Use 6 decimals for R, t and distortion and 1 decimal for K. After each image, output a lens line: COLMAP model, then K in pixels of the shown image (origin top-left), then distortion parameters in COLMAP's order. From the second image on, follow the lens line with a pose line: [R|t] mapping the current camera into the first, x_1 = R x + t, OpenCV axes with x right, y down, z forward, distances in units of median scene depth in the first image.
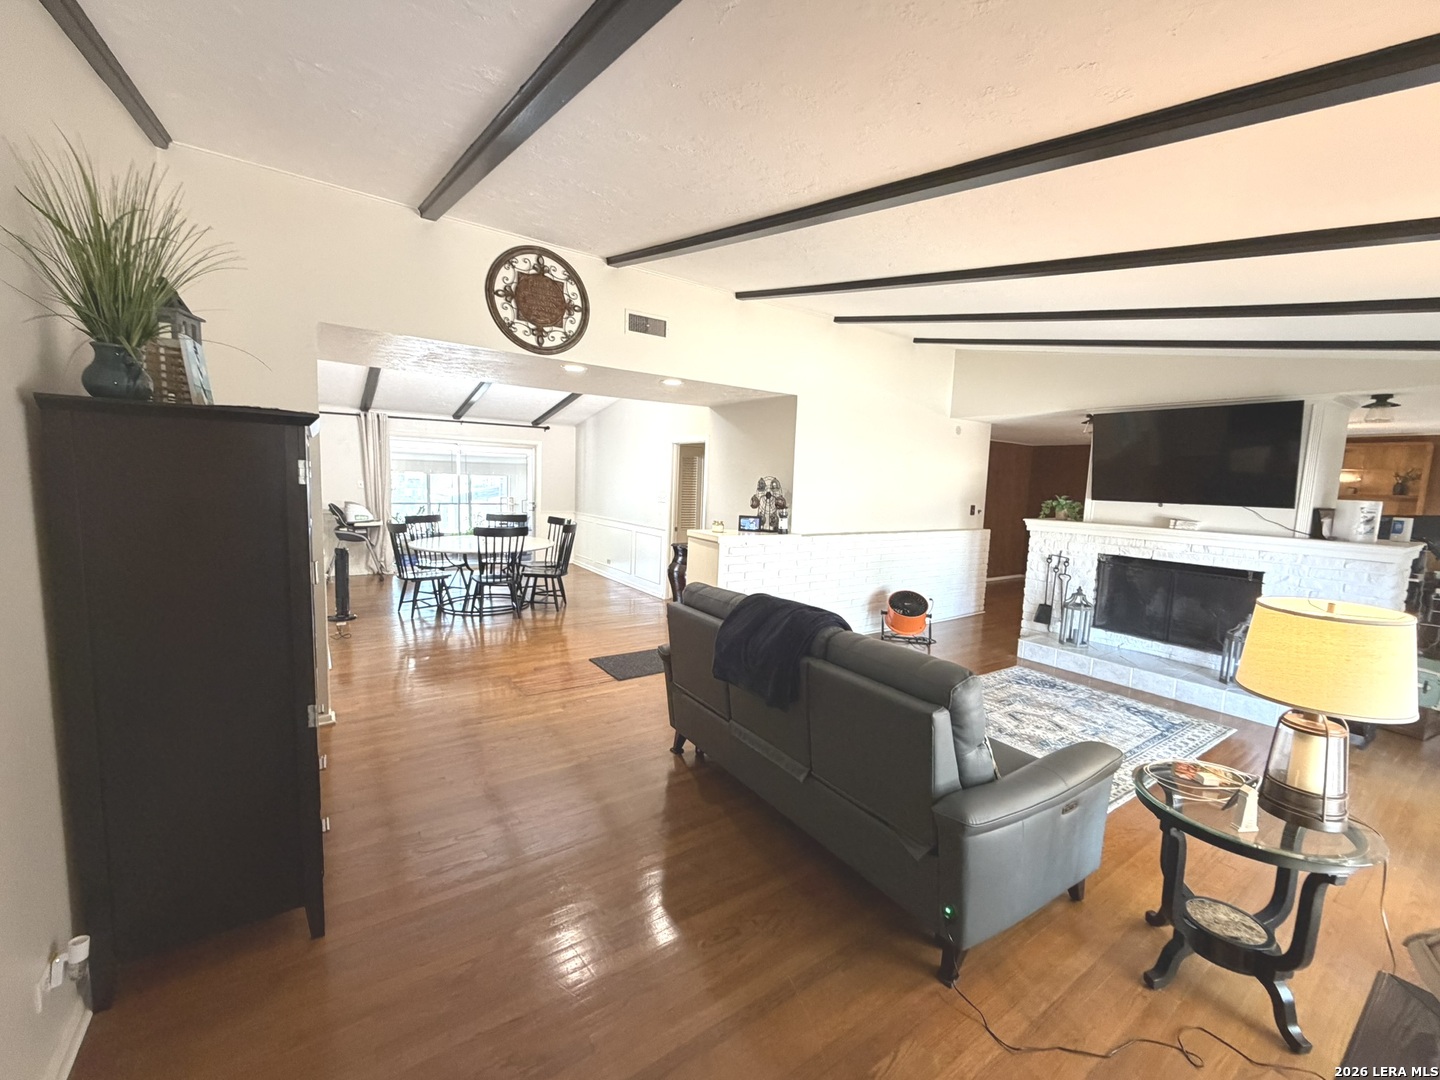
lens RADIAL K [[584.3, 0, 718.7], [0, 584.3, 541.0], [0, 0, 1]] dist [0.000034, 0.000420]
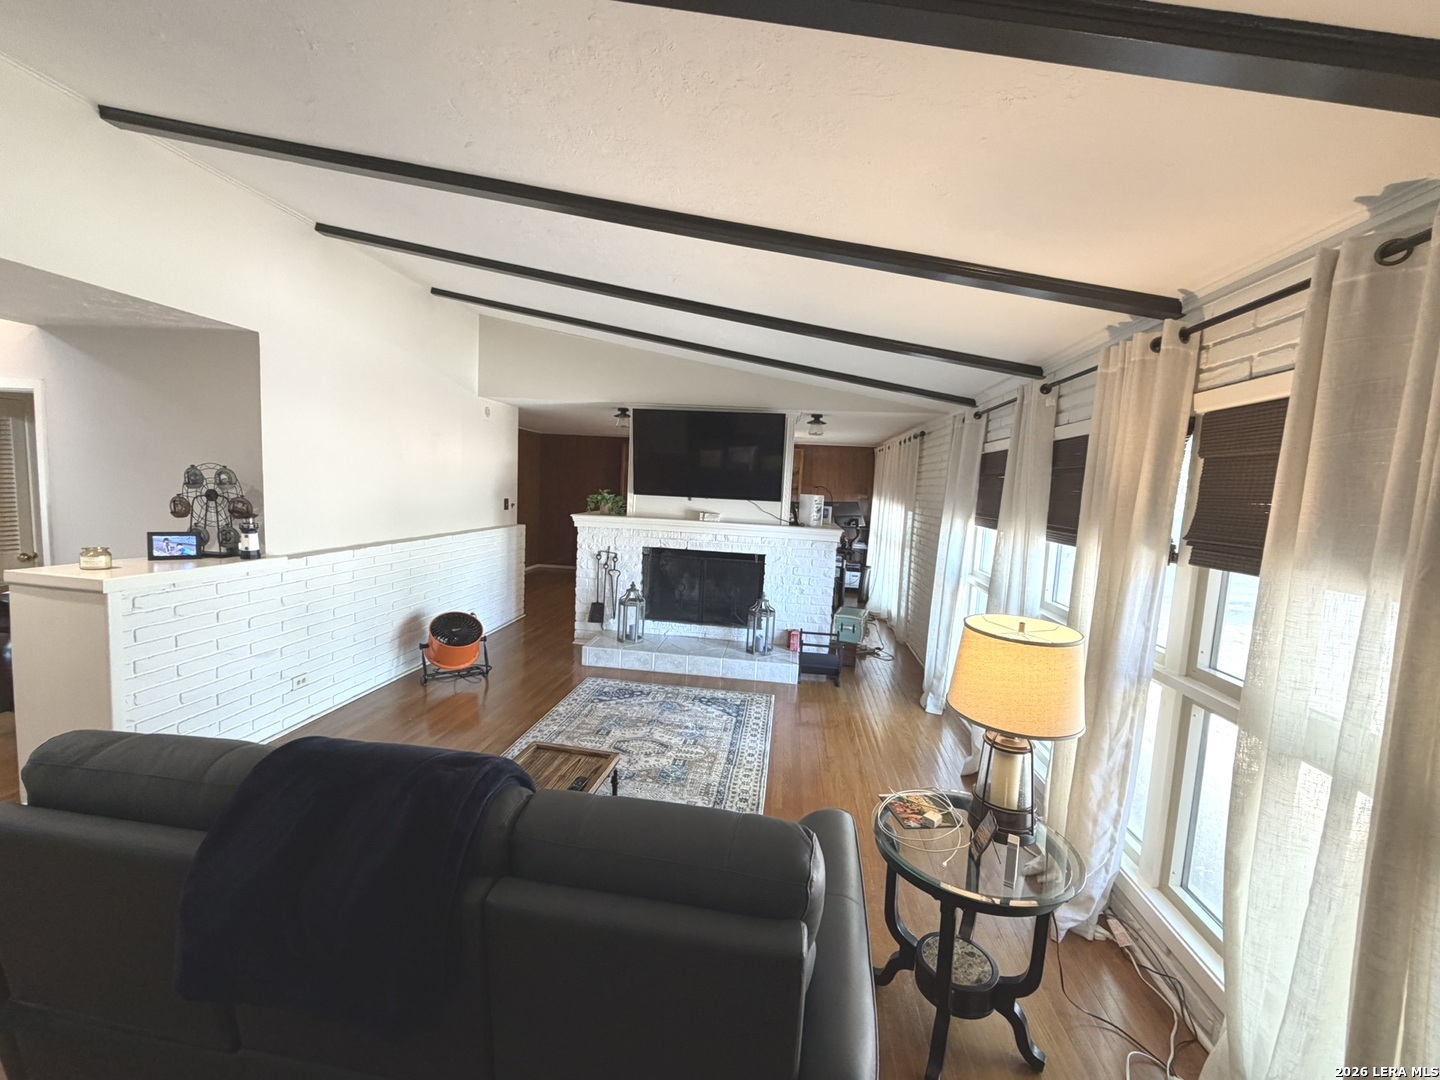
lens RADIAL K [[584.3, 0, 720.8], [0, 584.3, 540.3], [0, 0, 1]] dist [0.000034, 0.000420]
pose [[0.661269, -0.075113, 0.746379, -0.020588], [0.052255, 0.997170, 0.054055, -0.039982], [-0.748326, 0.003257, 0.663323, 0.233682]]
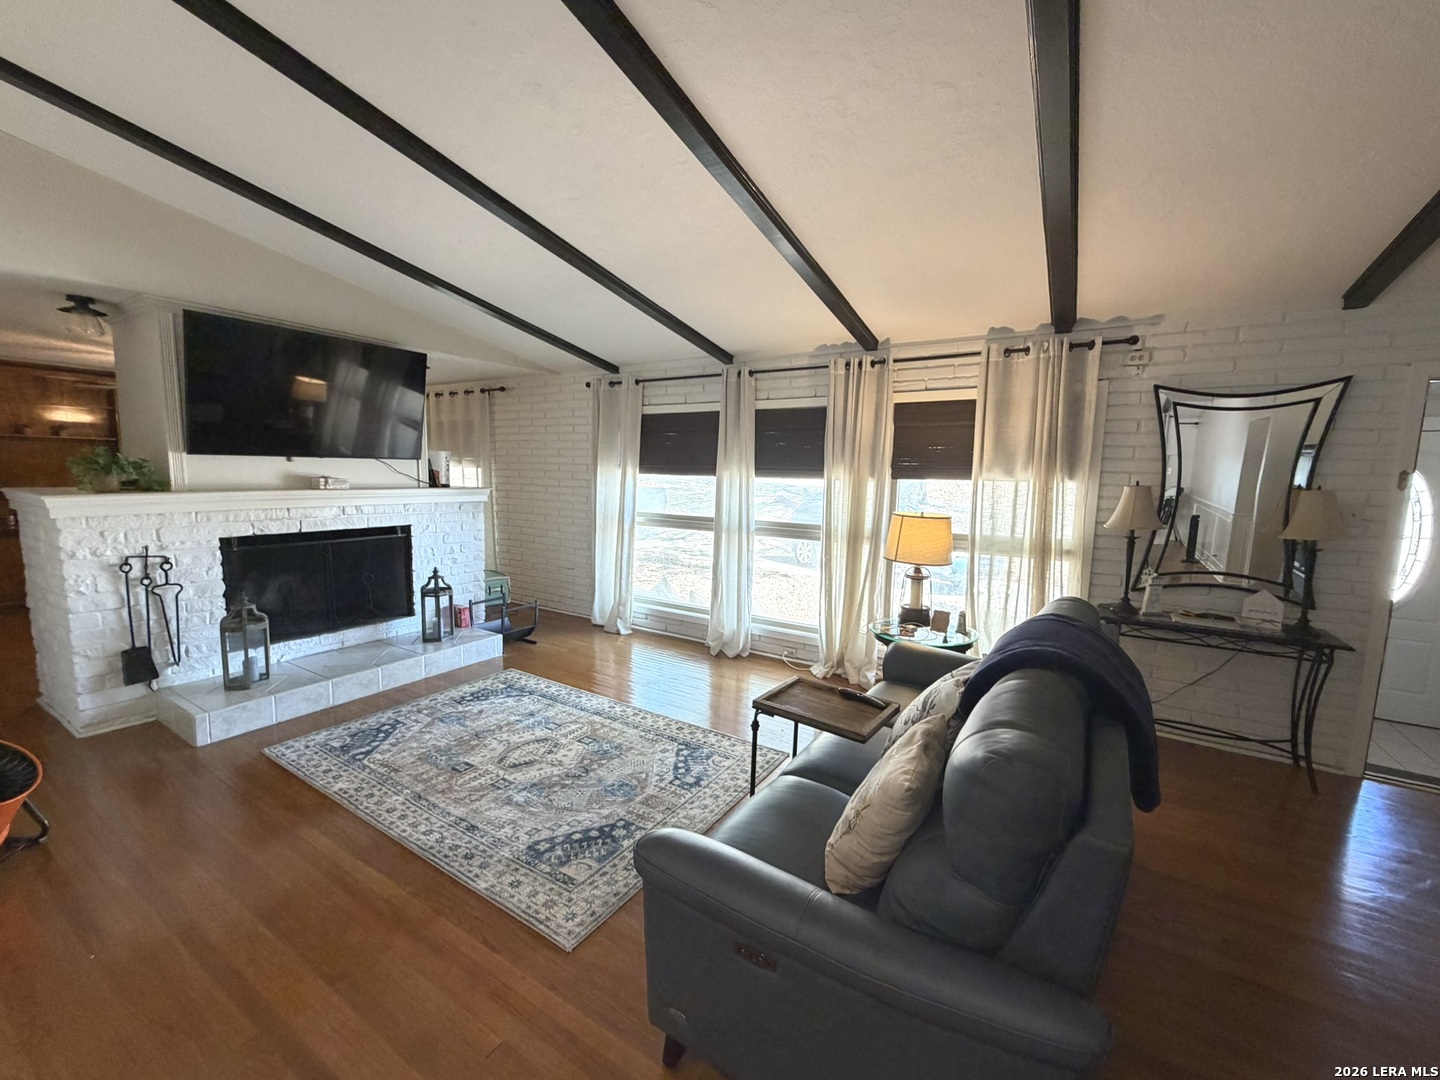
lens RADIAL K [[584.3, 0, 718.6], [0, 584.3, 541.1], [0, 0, 1]] dist [0.000034, 0.000420]
pose [[-0.396013, -0.157305, 0.904671, -0.152071], [0.058133, 0.978946, 0.195667, -0.072407], [-0.916403, 0.130078, -0.378530, 0.779465]]
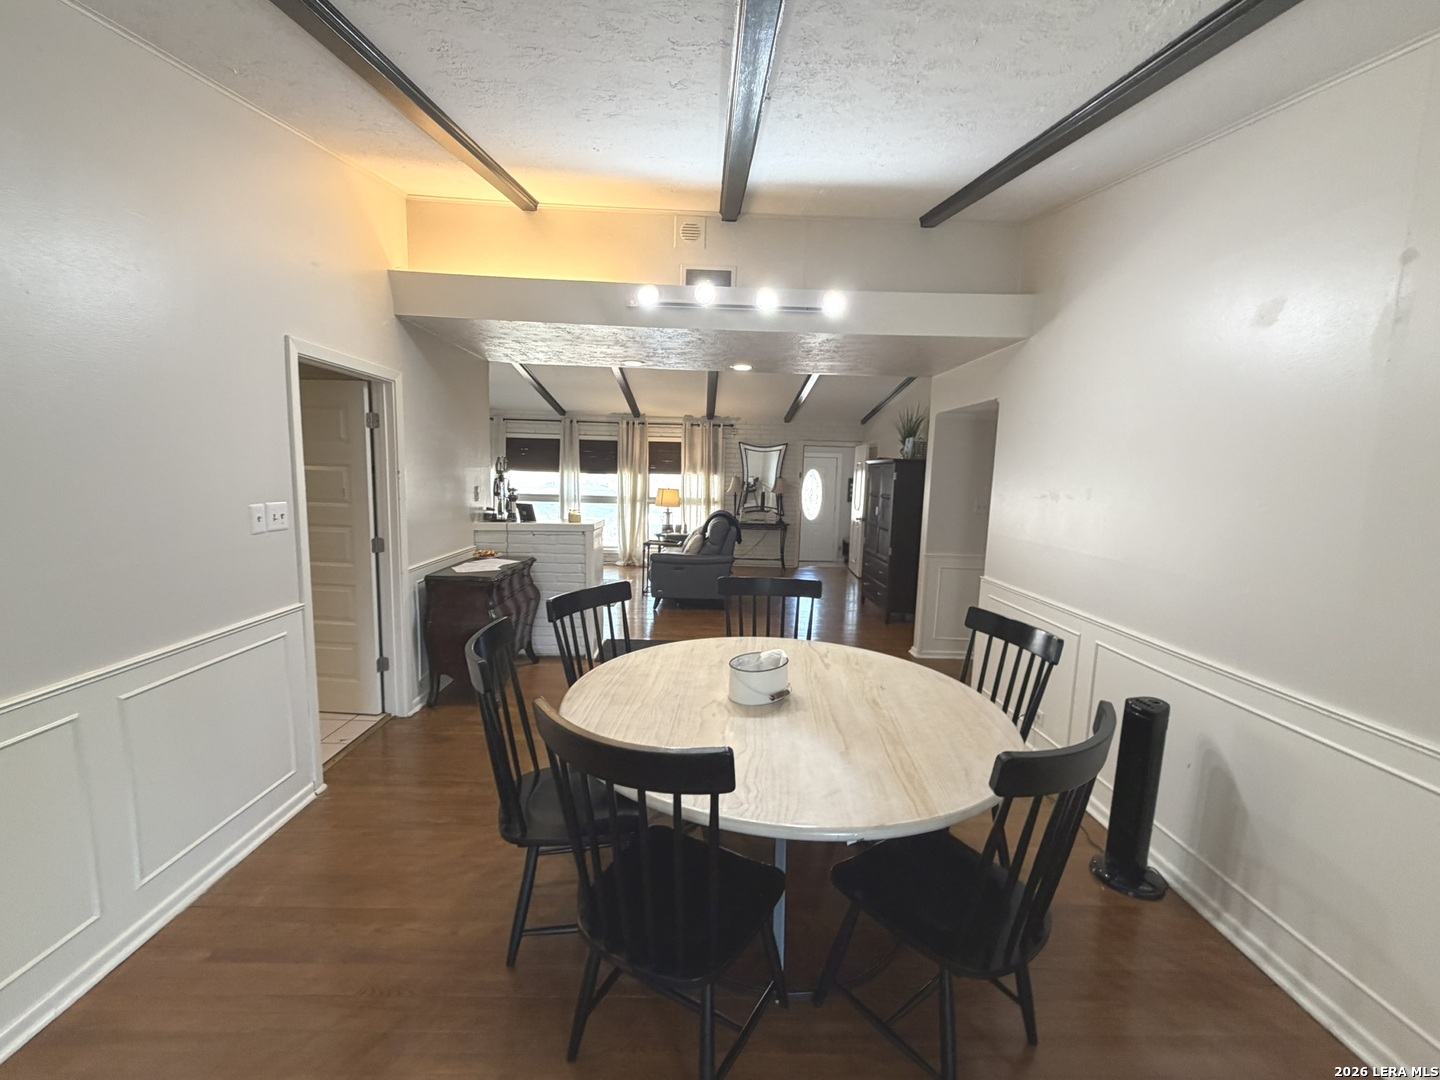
lens RADIAL K [[584.3, 0, 726.4], [0, 584.3, 546.4], [0, 0, 1]] dist [0.000034, 0.000420]
pose [[-0.840466, -0.133735, 0.525101, -0.684905], [-0.007353, 0.971791, 0.235730, -0.195263], [-0.541814, 0.194262, -0.817741, 1.625403]]
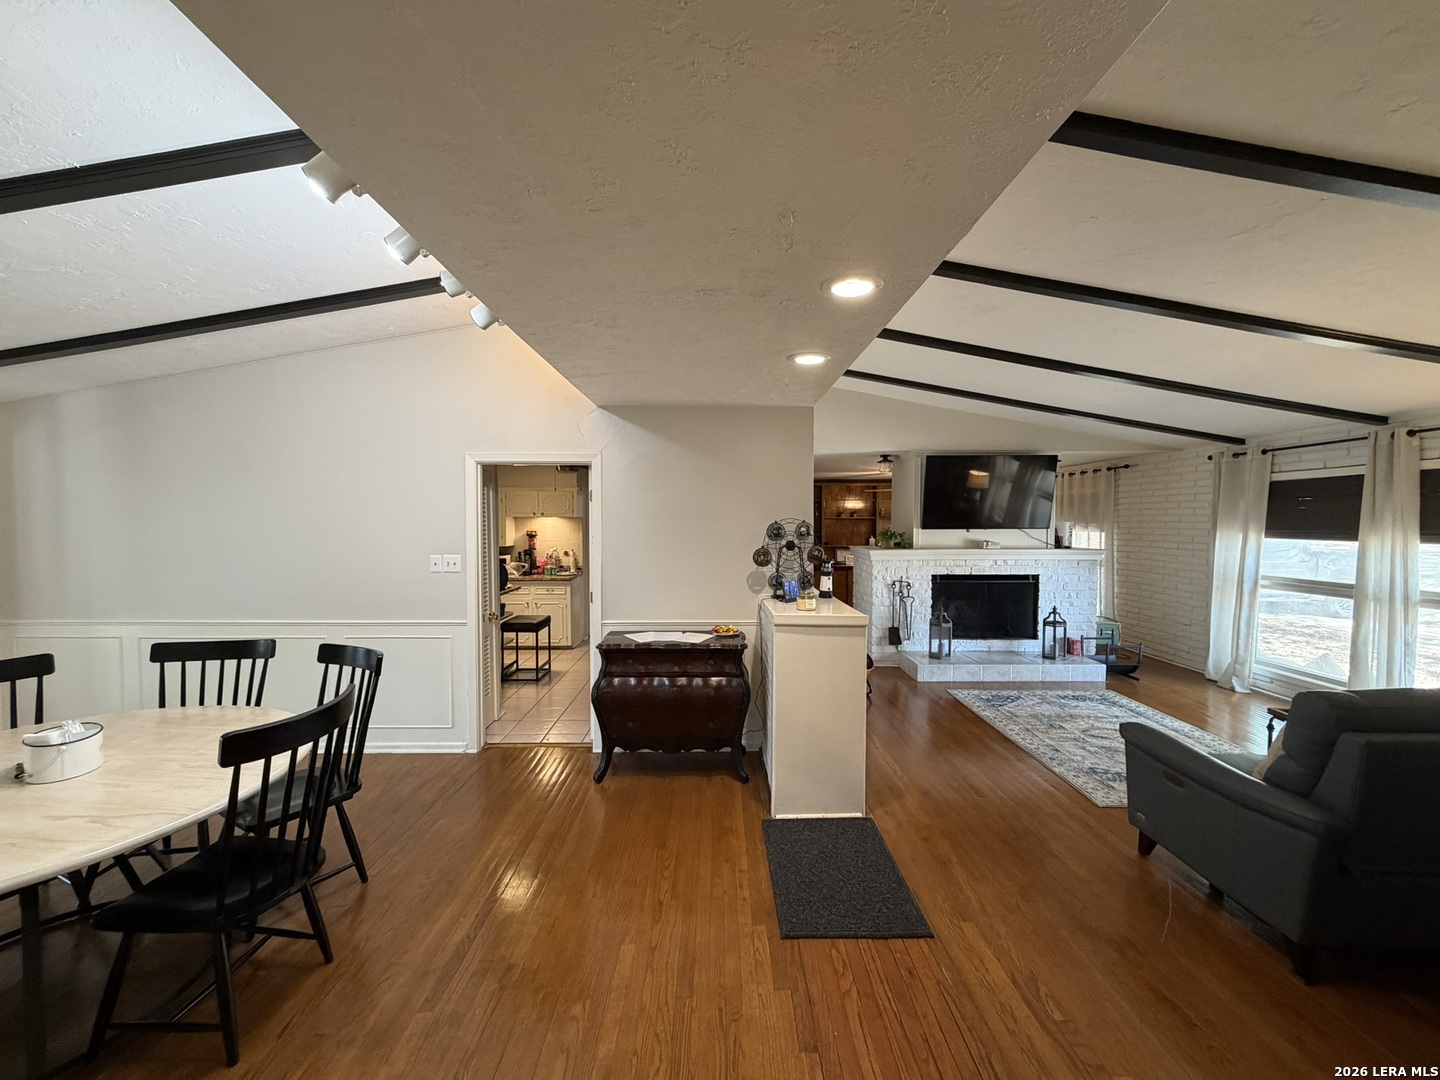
lens RADIAL K [[584.3, 0, 719.2], [0, 584.3, 541.3], [0, 0, 1]] dist [0.000034, 0.000420]
pose [[0.562009, -0.066787, 0.824431, -0.567285], [0.107738, 0.994154, 0.007092, -0.103411], [-0.820085, 0.084837, 0.565919, 0.717759]]
